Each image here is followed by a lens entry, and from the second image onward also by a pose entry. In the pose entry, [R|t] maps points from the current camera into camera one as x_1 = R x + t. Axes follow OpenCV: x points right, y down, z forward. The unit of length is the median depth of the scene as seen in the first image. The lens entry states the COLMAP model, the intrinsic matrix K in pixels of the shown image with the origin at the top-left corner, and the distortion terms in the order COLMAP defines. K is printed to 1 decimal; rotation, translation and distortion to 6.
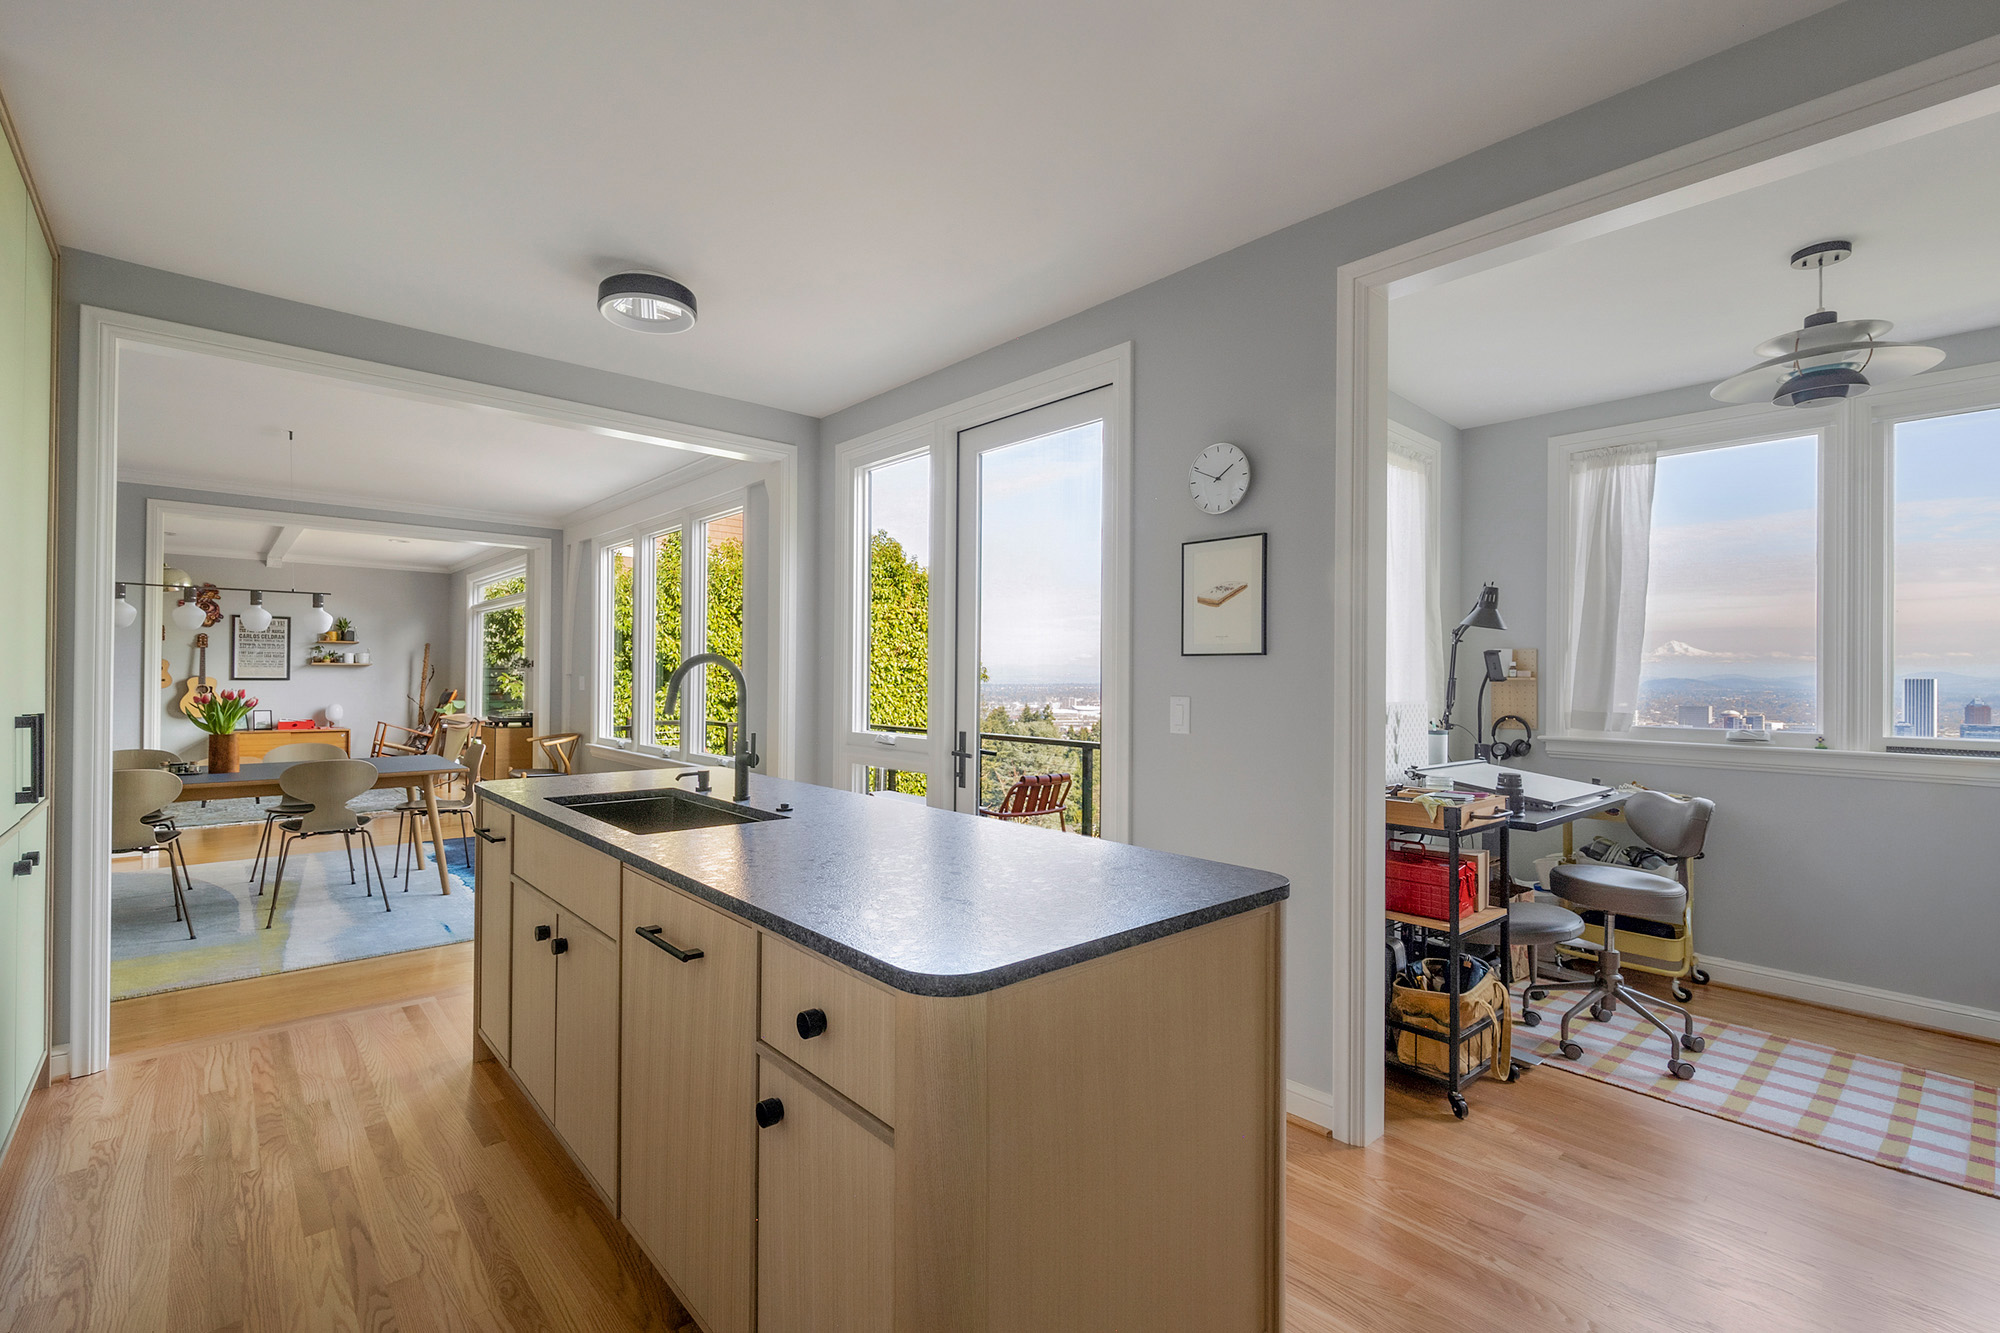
lens RADIAL K [[854.3, 0, 963.7], [0, 854.3, 666.0], [0, 0, 1]] dist [-0.003515, -0.000900]
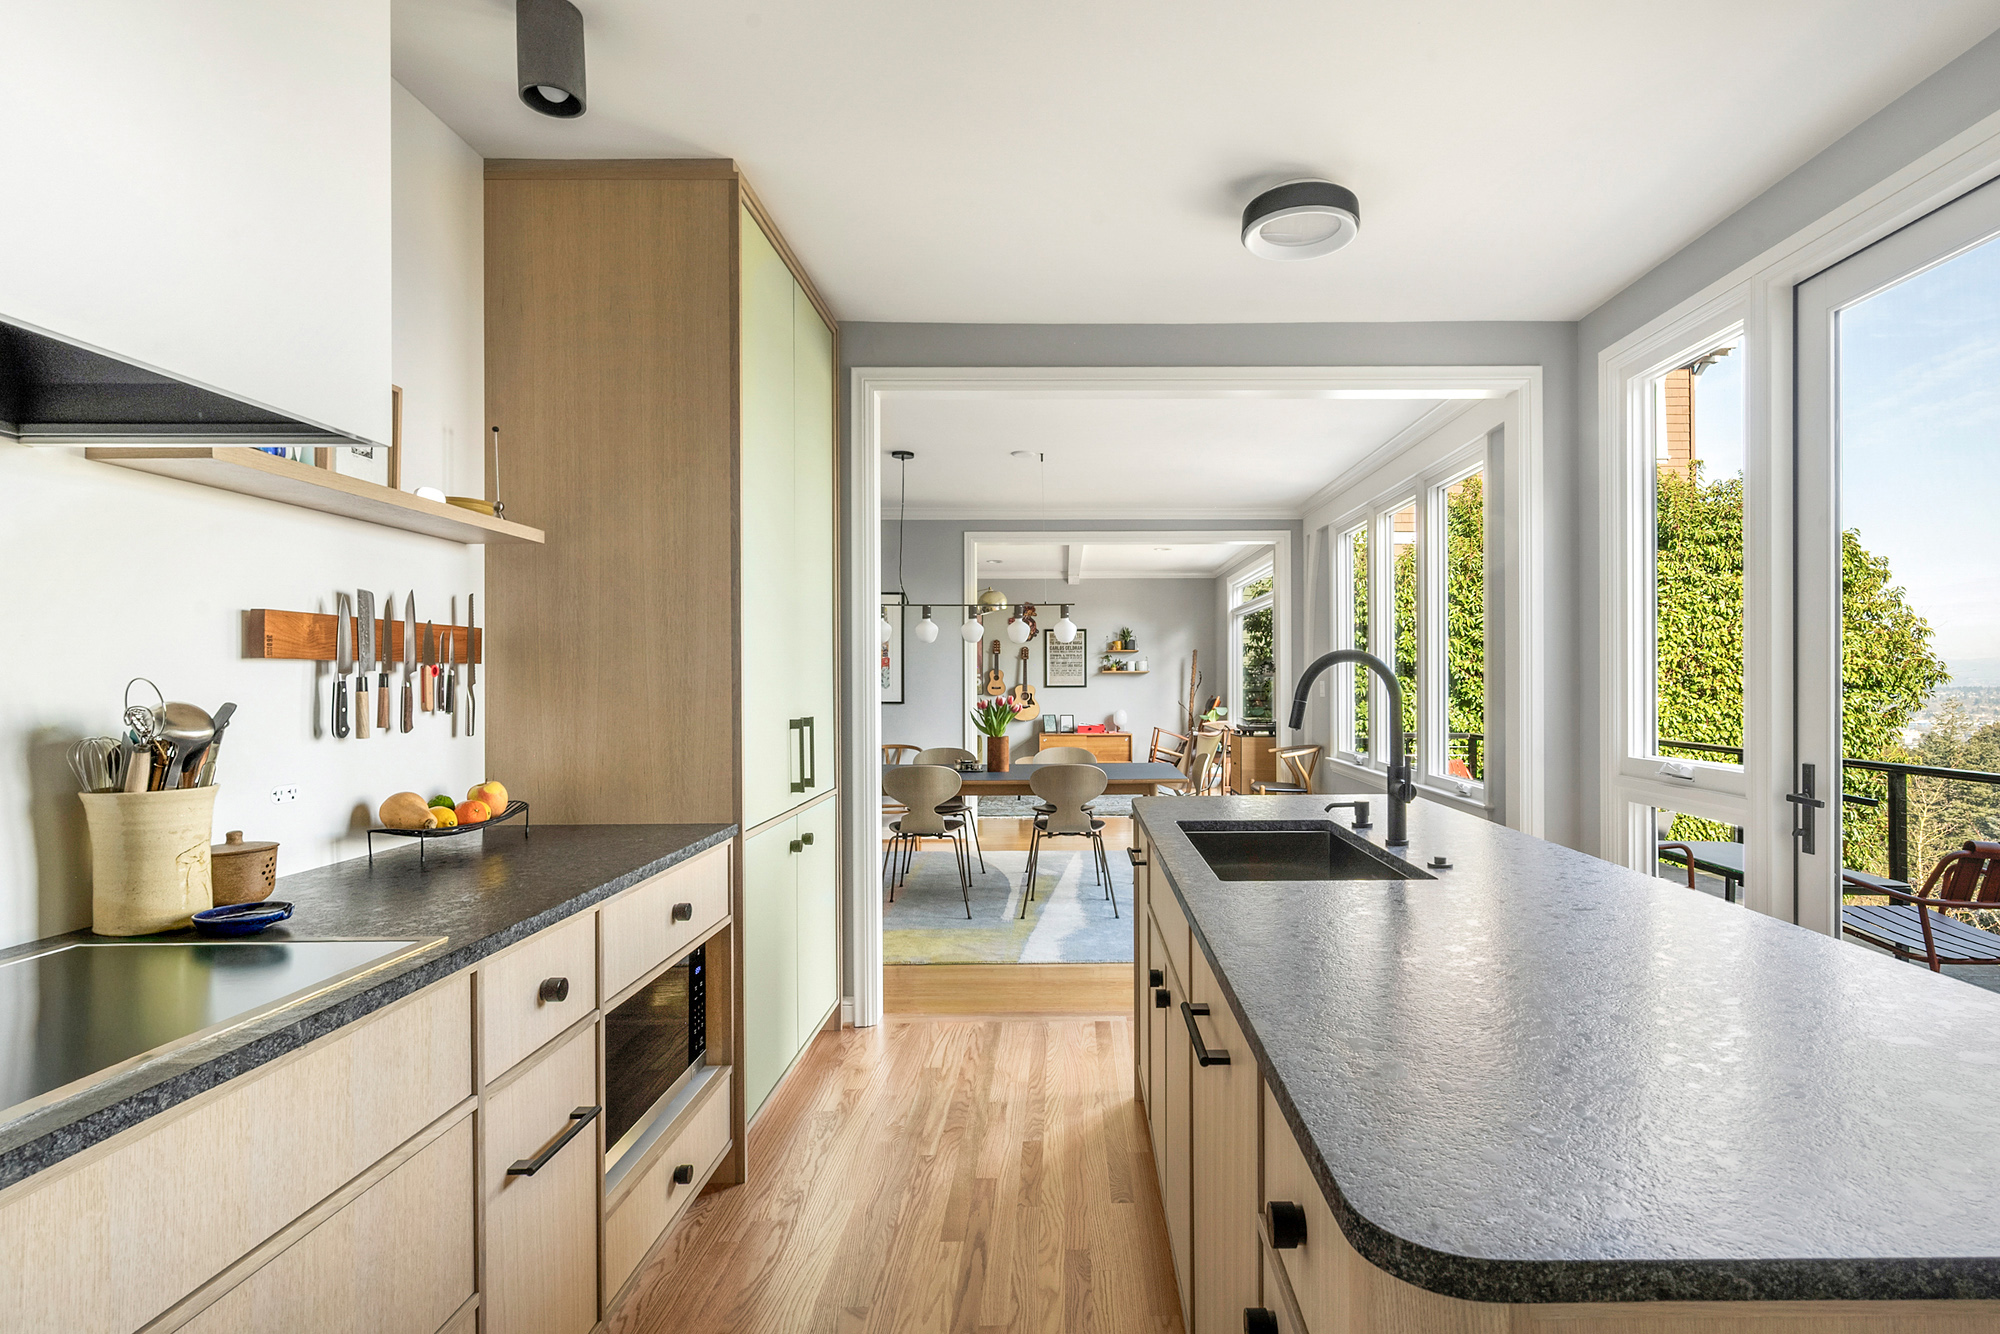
lens RADIAL K [[993.2, 0, 1086.7], [0, 993.2, 677.1], [0, 0, 1]] dist [-0.005369, 0.000362]
pose [[0.769509, -0.011613, -0.638530, 0.045631], [0.017158, 0.999850, 0.002493, 0.001742], [0.638405, -0.012875, 0.769593, 0.086170]]
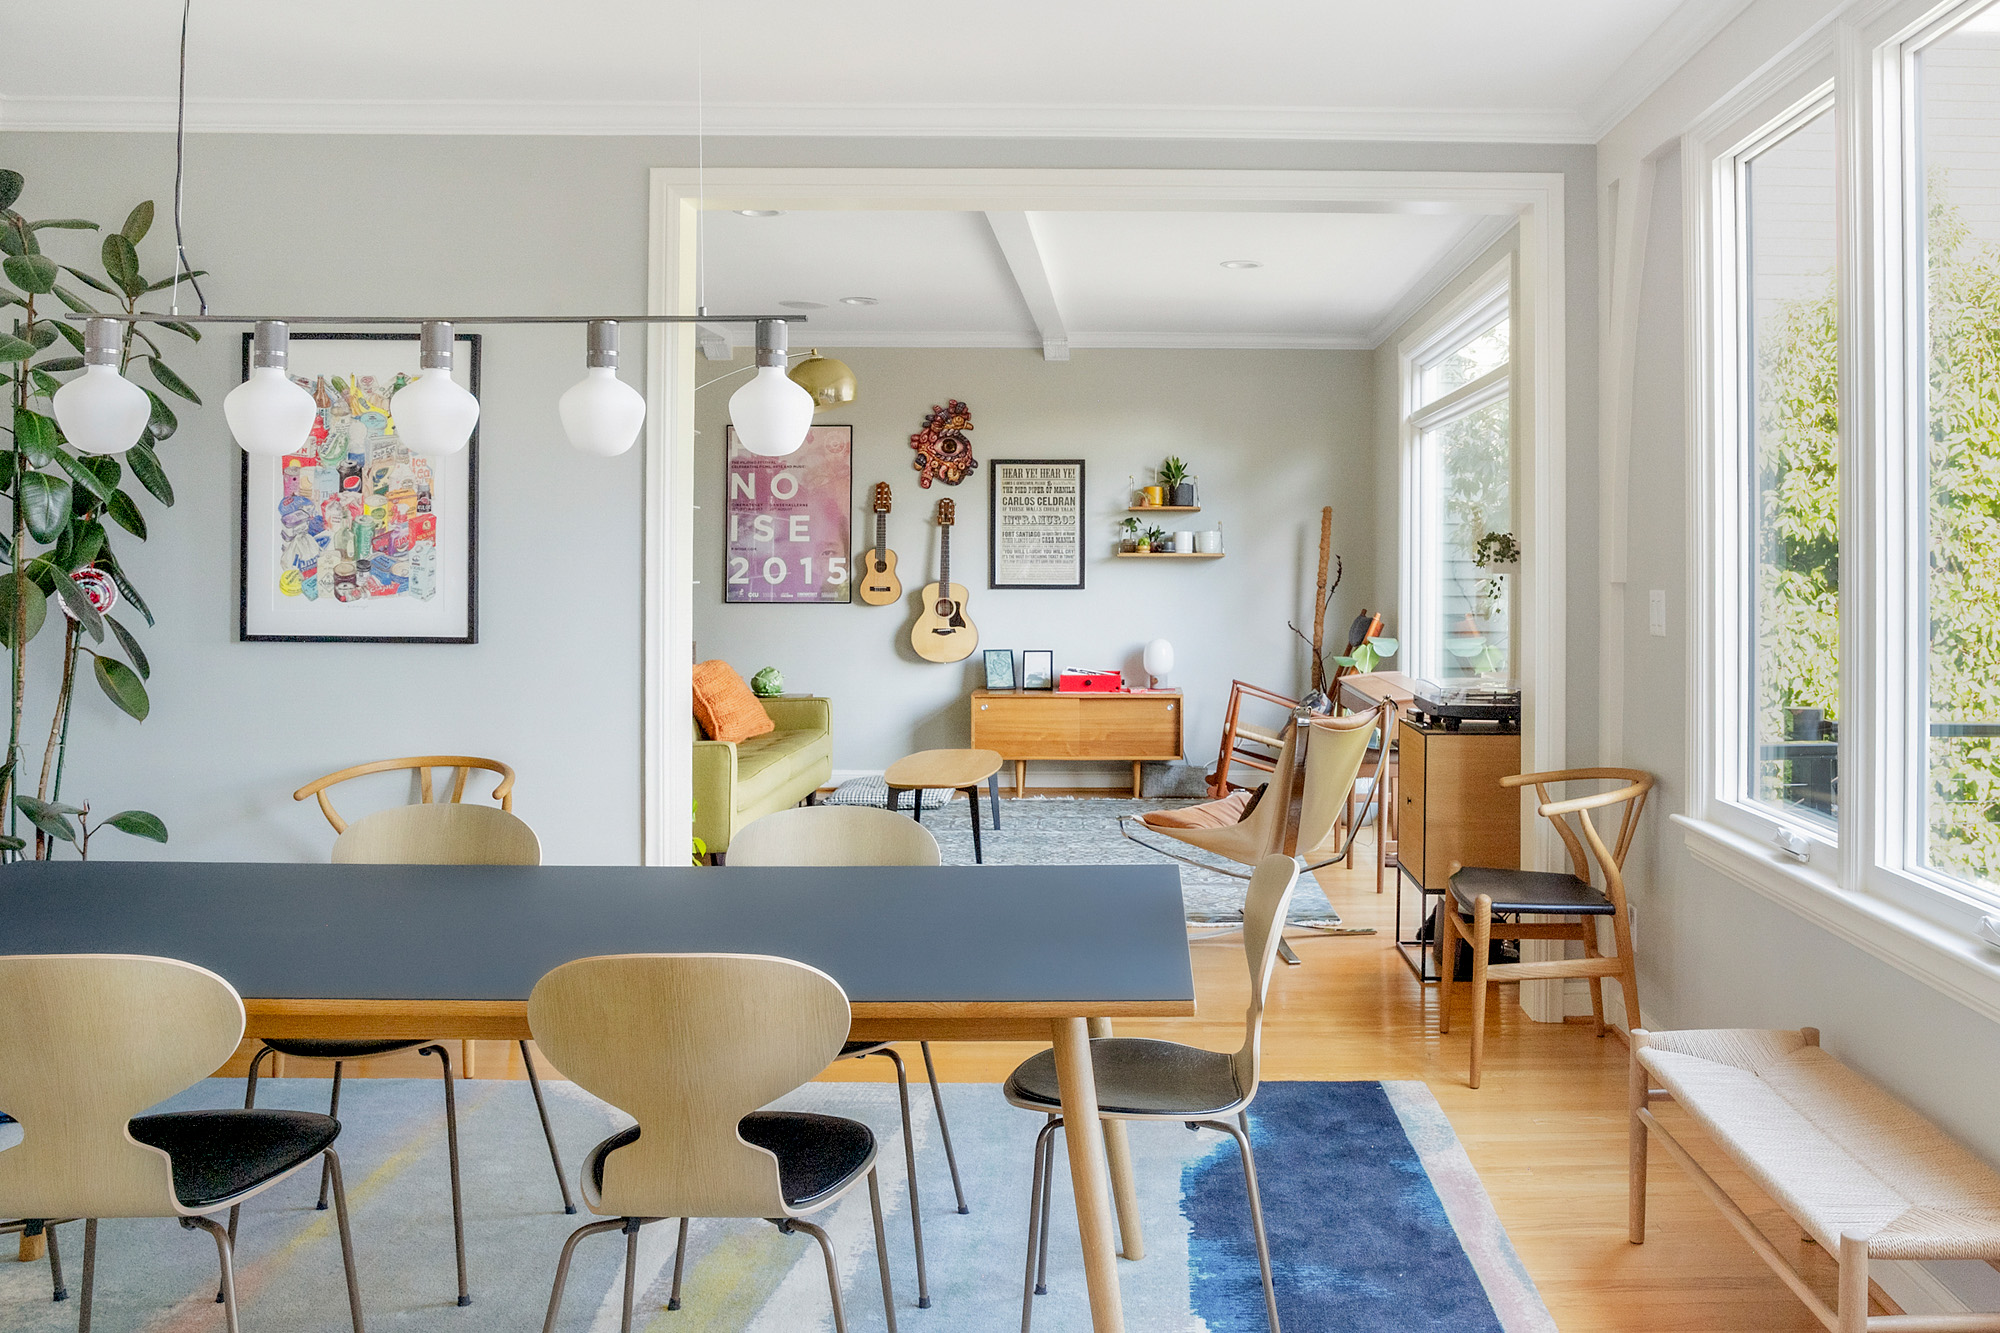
lens RADIAL K [[1815.6, 0, 1048.4], [0, 1815.6, 514.0], [0, 0, 1]] dist [0.005393, 0.000000]
pose [[0.732451, -0.023293, -0.680421, -0.291371], [0.009309, 0.999664, -0.024200, -0.003986], [0.680756, 0.011392, 0.732422, 0.669430]]
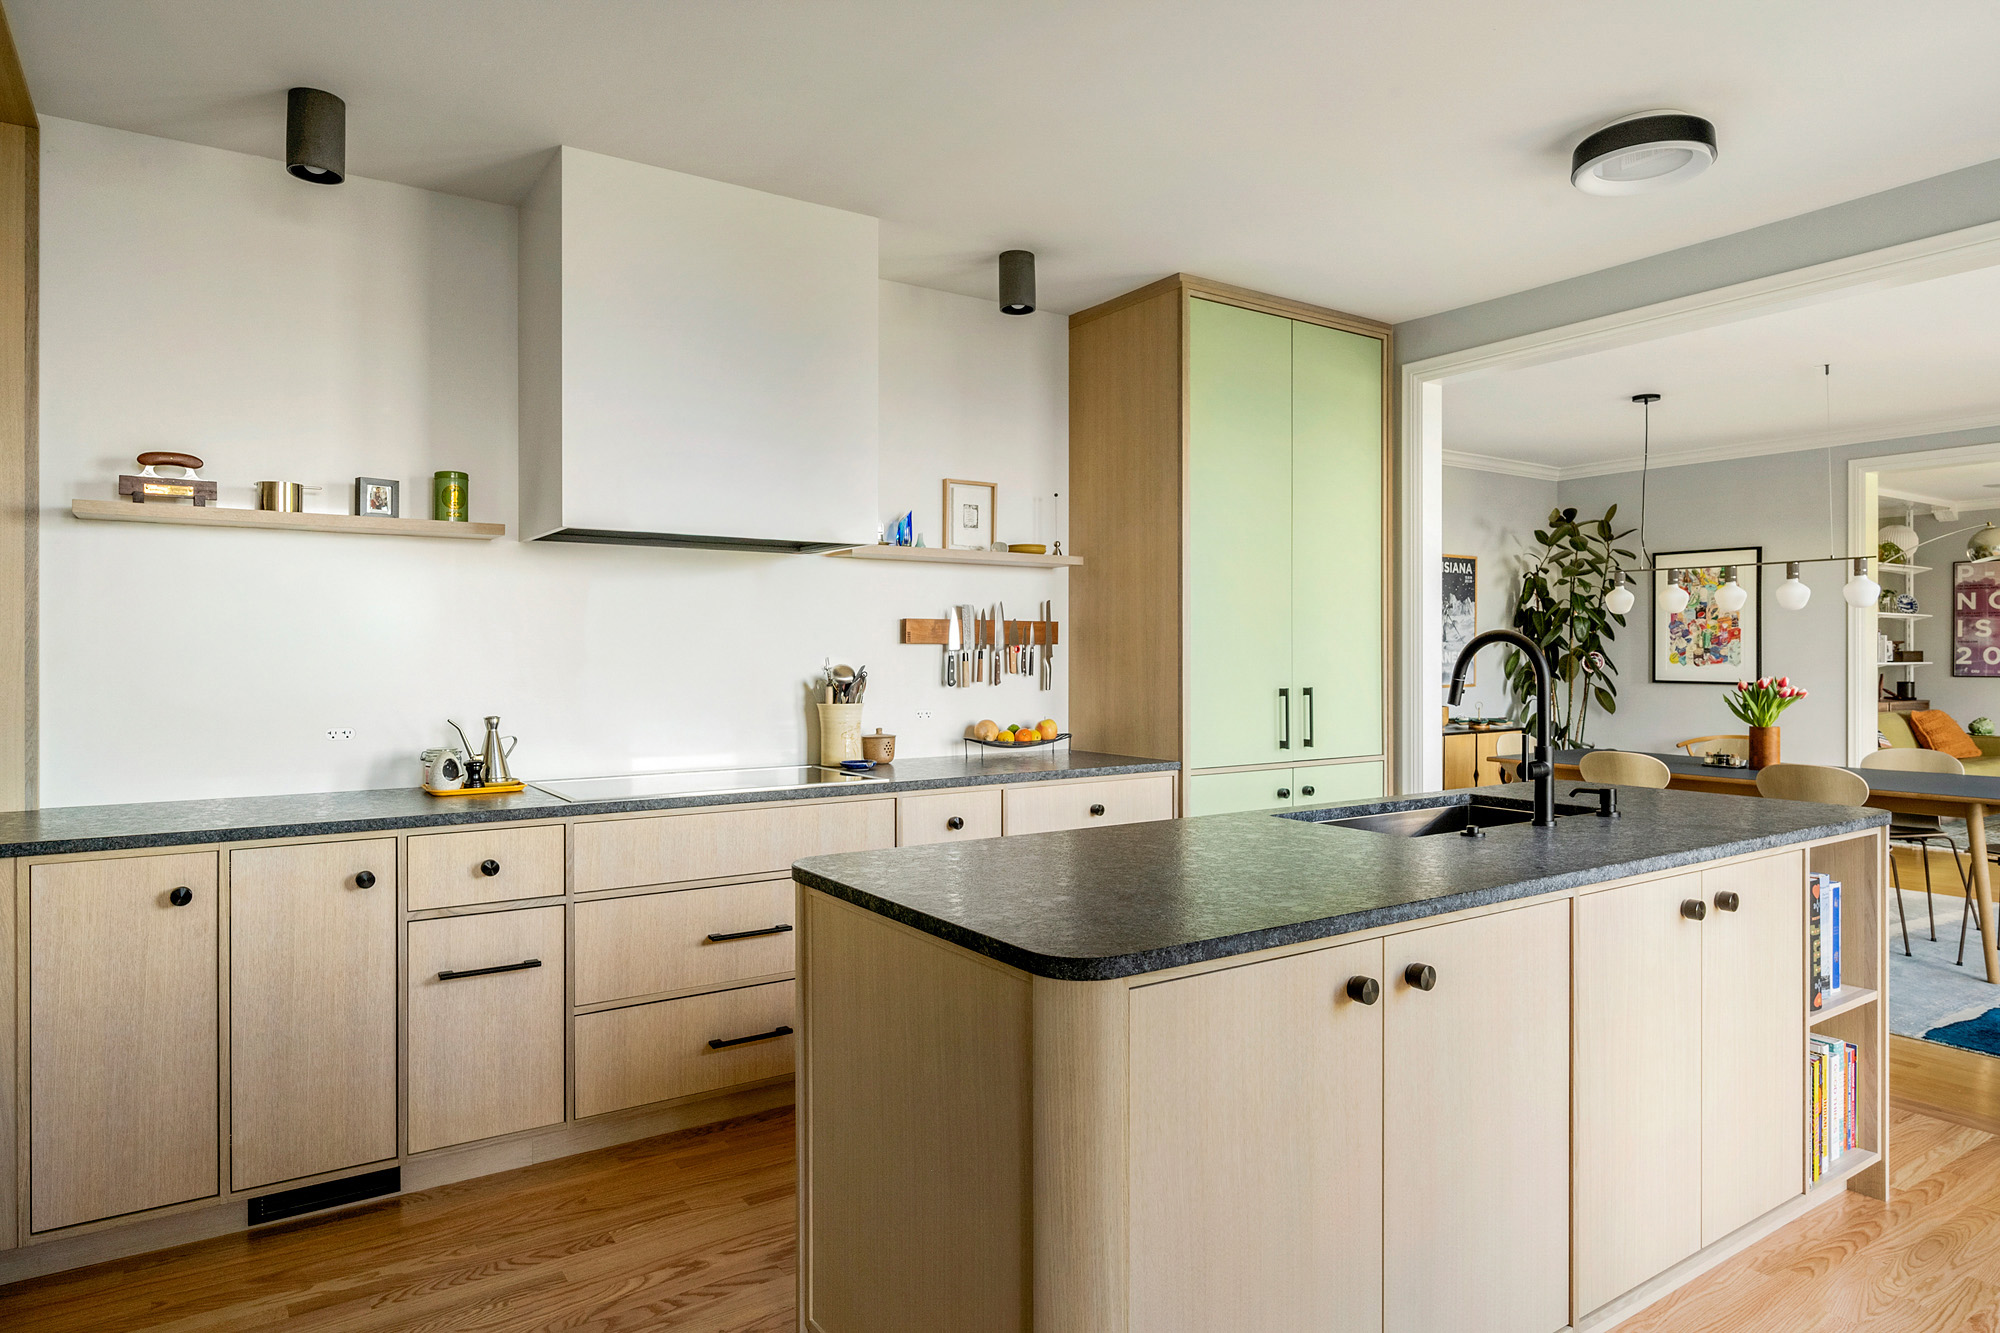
lens RADIAL K [[1178.8, 0, 1006.9], [0, 1178.8, 656.6], [0, 0, 1]] dist [-0.007006, 0.002808]
pose [[-0.122607, -0.006325, -0.992435, 0.448433], [0.009965, 0.999921, -0.007604, 0.007621], [0.992405, -0.010822, -0.122535, 0.370920]]
